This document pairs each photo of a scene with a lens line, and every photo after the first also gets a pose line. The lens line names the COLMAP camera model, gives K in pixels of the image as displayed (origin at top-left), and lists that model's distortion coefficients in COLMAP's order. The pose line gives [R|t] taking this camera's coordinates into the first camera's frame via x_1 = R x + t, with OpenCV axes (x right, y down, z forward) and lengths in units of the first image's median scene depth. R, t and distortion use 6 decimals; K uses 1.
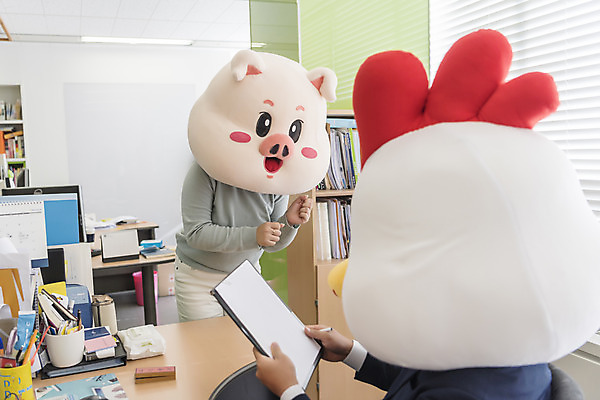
lens RADIAL K [[536.5, 0, 278.3], [0, 536.5, 202.9], [0, 0, 1]] dist [-0.003717, 0.000231]
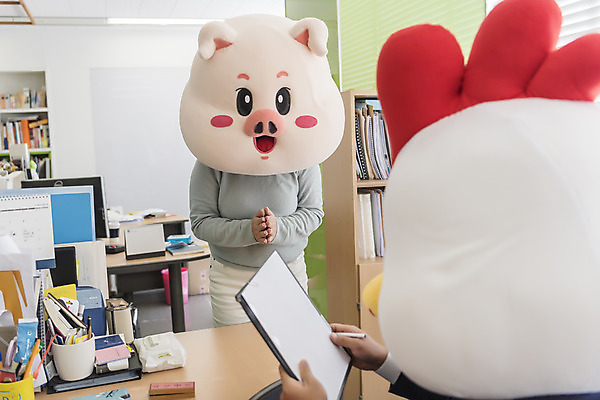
lens RADIAL K [[575.2, 0, 281.1], [0, 575.2, 189.7], [0, 0, 1]] dist [-0.000631, 0.004956]
pose [[0.997684, -0.005645, -0.067789, 0.013127], [0.005195, 0.999963, -0.006811, -0.003221], [0.067825, 0.006443, 0.997676, 0.055291]]
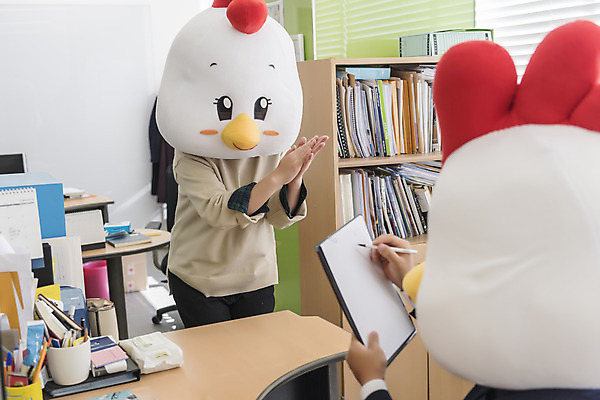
lens RADIAL K [[737.4, 0, 300.0], [0, 737.4, 200.0], [0, 0, 1]] dist [0.003680, 0.004612]
pose [[0.997861, -0.016773, 0.063179, -0.090562], [0.013288, 0.998387, 0.055191, -0.039326], [-0.064003, -0.054234, 0.996475, -0.149026]]
